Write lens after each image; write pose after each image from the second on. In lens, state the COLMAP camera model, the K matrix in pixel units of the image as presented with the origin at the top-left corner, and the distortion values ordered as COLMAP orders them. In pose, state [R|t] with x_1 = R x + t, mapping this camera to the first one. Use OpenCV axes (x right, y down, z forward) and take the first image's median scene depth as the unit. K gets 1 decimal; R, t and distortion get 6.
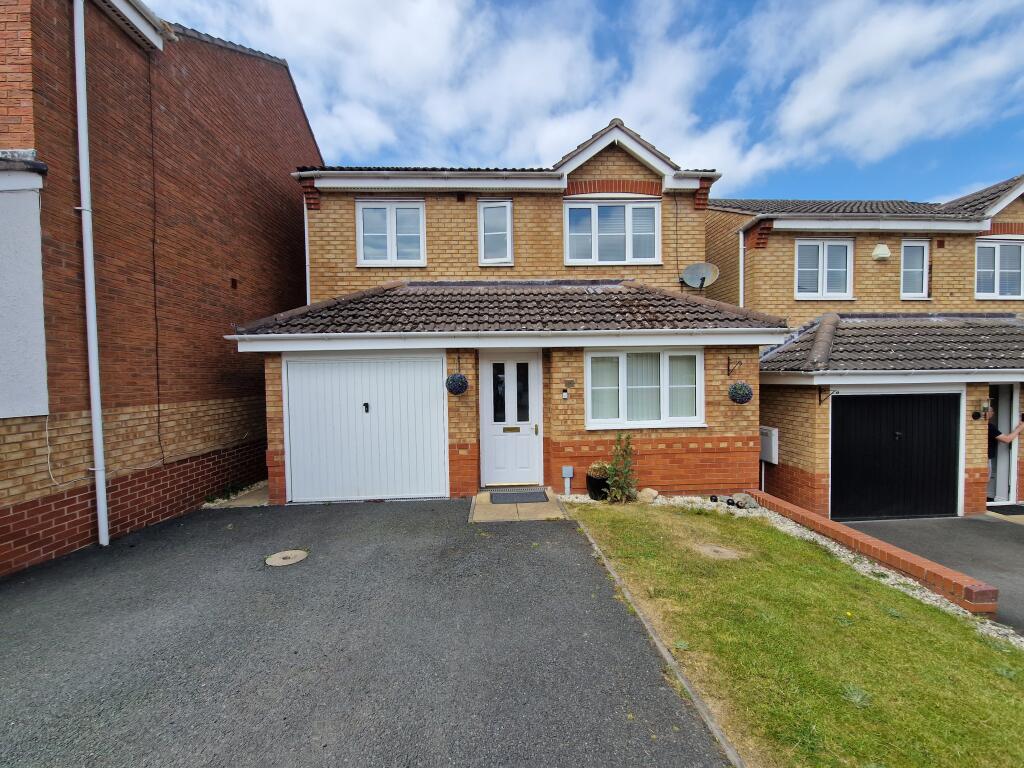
lens RADIAL K [[415.3, 0, 514.7], [0, 415.3, 387.7], [0, 0, 1]] dist [-0.000369, 0.000689]
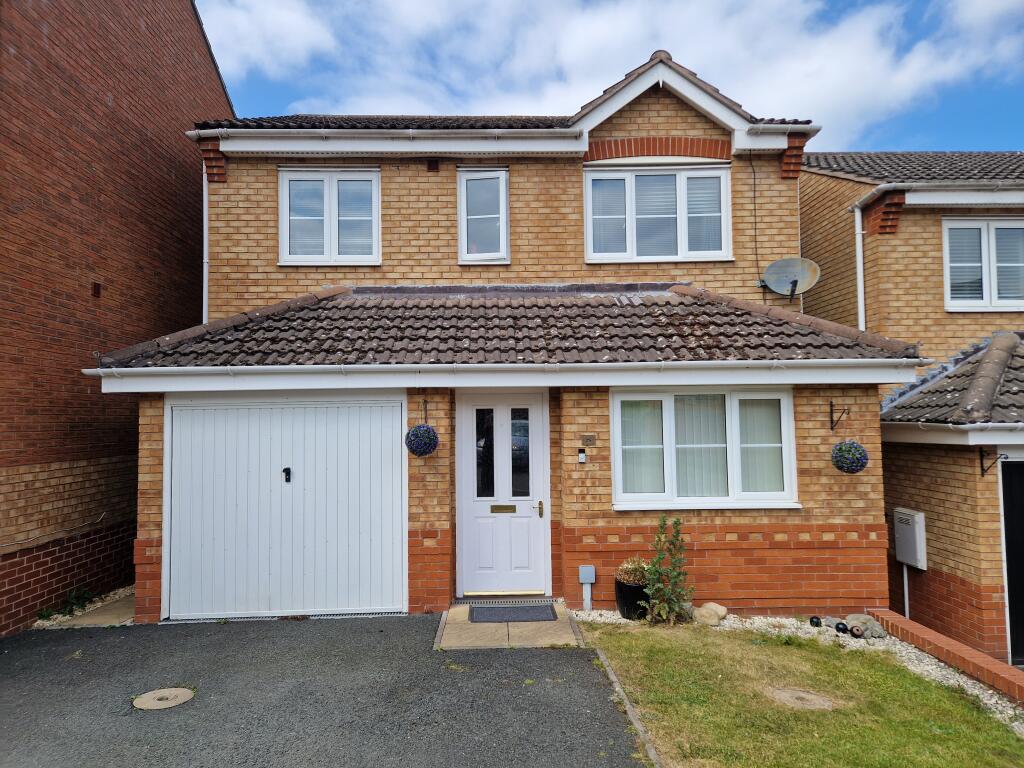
lens RADIAL K [[688.2, 0, 510.6], [0, 688.2, 384.8], [0, 0, 1]] dist [0.060282, -0.028465]
pose [[0.999590, 0.002637, -0.028518, 0.035887], [-0.004811, 0.997065, -0.076411, -0.013226], [0.028233, 0.076516, 0.996669, -0.118406]]
